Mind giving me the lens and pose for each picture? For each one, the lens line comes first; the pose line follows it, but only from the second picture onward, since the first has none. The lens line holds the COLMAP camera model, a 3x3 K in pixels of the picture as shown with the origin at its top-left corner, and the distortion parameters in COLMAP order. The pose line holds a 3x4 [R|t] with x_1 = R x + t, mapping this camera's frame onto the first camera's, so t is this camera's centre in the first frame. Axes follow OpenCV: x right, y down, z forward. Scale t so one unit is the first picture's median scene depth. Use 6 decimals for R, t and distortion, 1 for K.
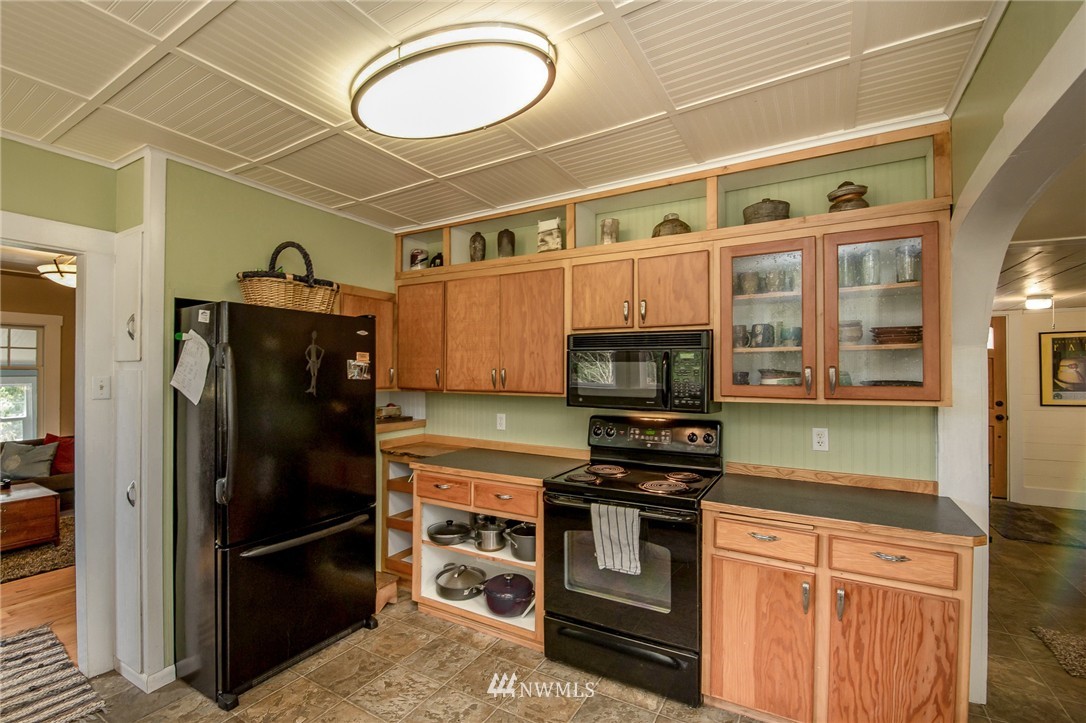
lens RADIAL K [[473.1, 0, 545.4], [0, 473.1, 368.7], [0, 0, 1]] dist [-0.005074, -0.005317]
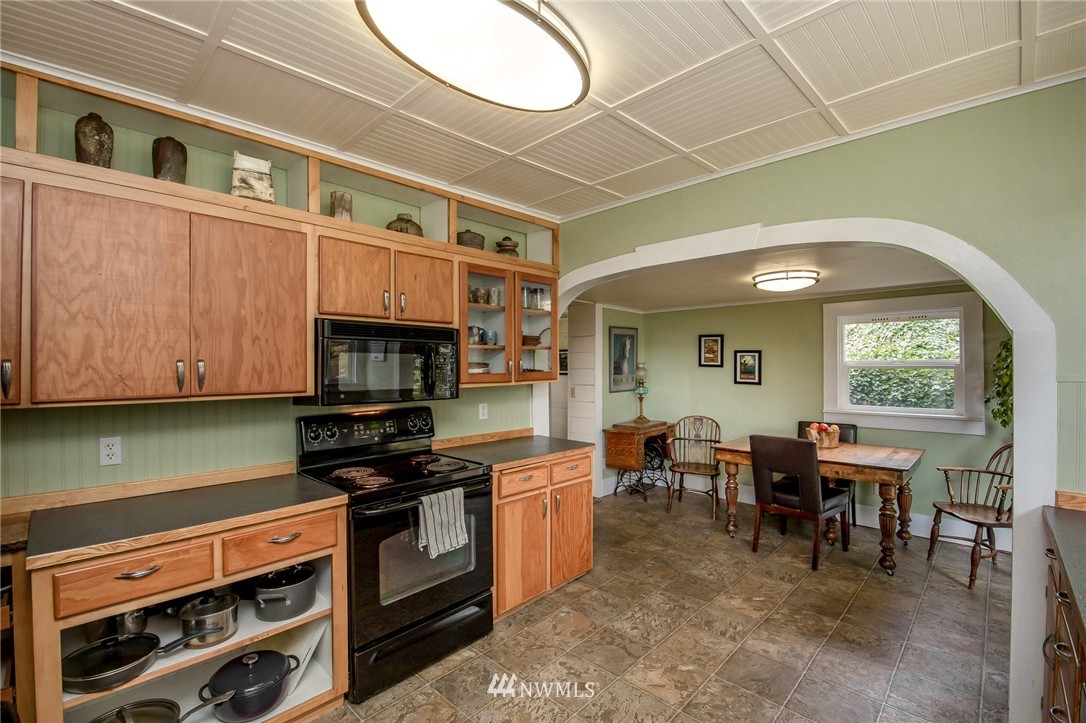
lens RADIAL K [[473.1, 0, 546.7], [0, 473.1, 366.4], [0, 0, 1]] dist [-0.005074, -0.005317]
pose [[0.242769, -0.006609, 0.970062, -0.691843], [0.000681, 0.999978, 0.006642, 0.005702], [-0.970084, -0.000952, 0.242768, 0.448217]]
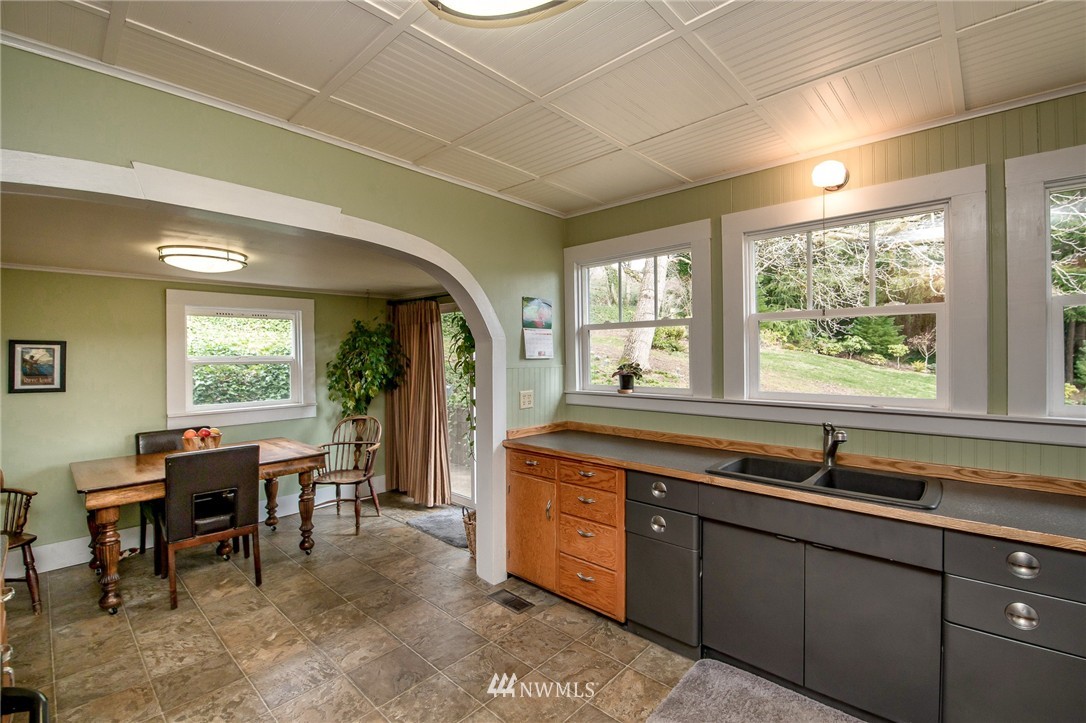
lens RADIAL K [[473.1, 0, 550.9], [0, 473.1, 353.6], [0, 0, 1]] dist [-0.005074, -0.005317]
pose [[-0.976032, 0.004918, 0.217572, -0.363539], [0.004379, 0.999986, -0.002959, -0.000001], [-0.217584, -0.001935, -0.976040, 0.883321]]
